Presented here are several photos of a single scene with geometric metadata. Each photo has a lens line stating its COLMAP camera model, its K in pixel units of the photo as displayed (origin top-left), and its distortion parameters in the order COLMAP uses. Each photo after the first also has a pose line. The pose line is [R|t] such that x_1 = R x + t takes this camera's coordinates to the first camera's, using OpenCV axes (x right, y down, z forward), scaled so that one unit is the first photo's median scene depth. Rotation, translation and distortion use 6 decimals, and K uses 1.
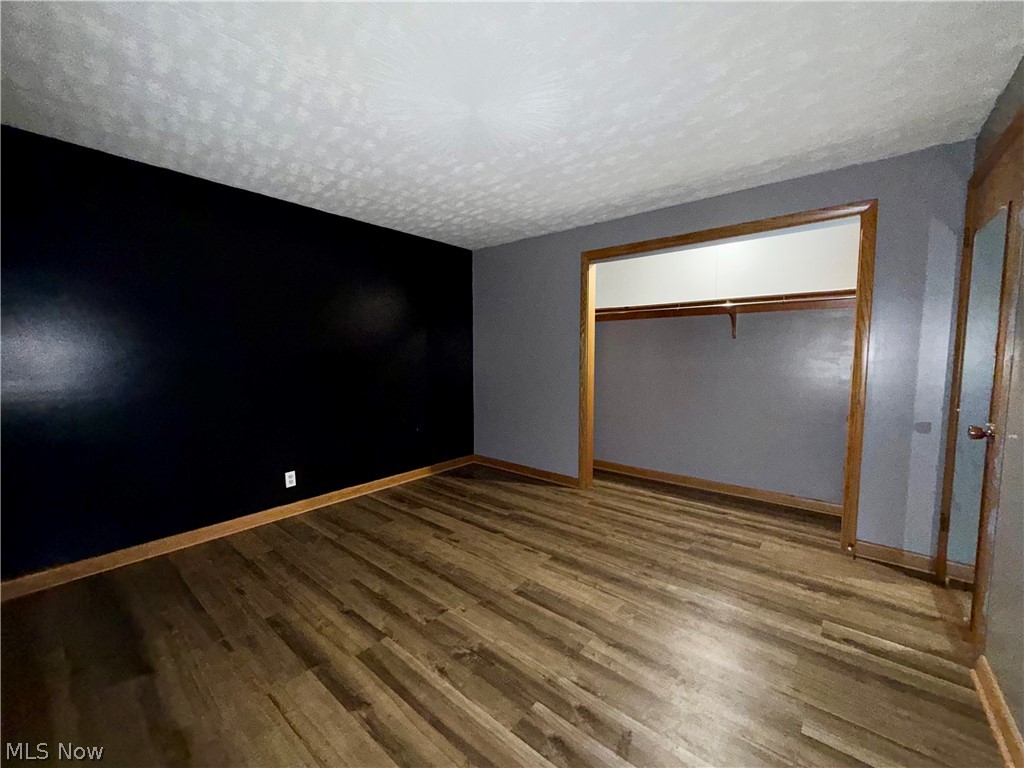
lens RADIAL K [[407.7, 0, 509.0], [0, 407.7, 384.5], [0, 0, 1]] dist [0.000025, 0.000148]
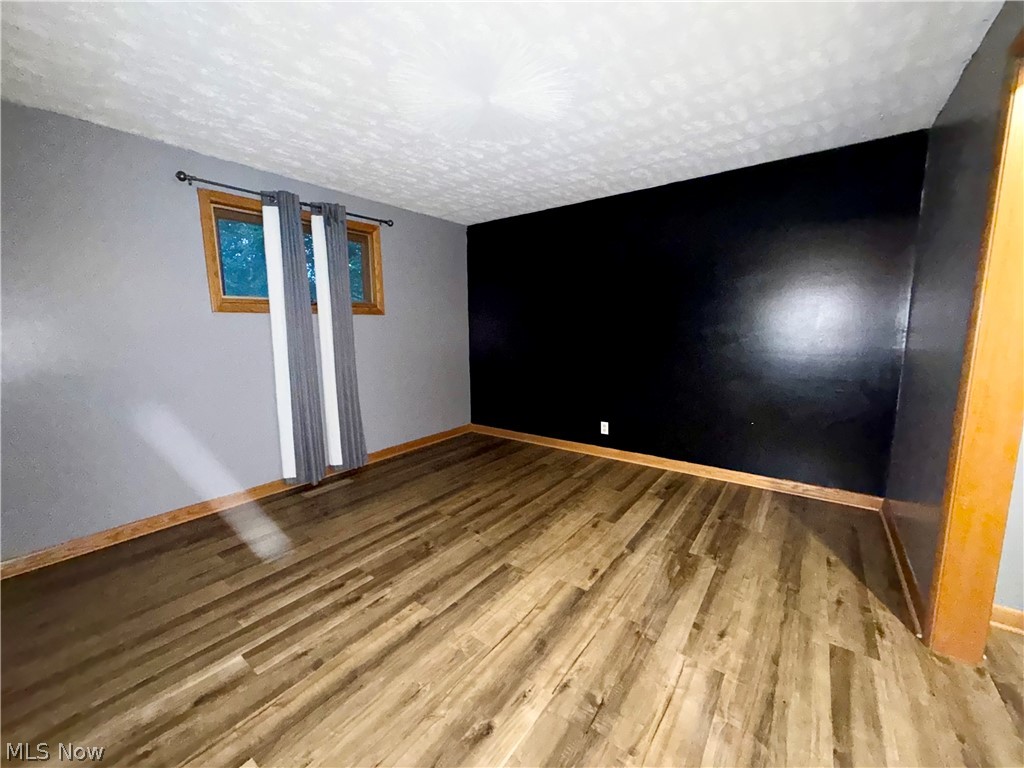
lens RADIAL K [[407.7, 0, 509.0], [0, 407.7, 384.5], [0, 0, 1]] dist [0.000025, 0.000148]
pose [[0.045360, 0.144964, -0.988397, 0.741556], [-0.064454, 0.987778, 0.141915, -0.062738], [0.996889, 0.057269, 0.054149, 0.718744]]
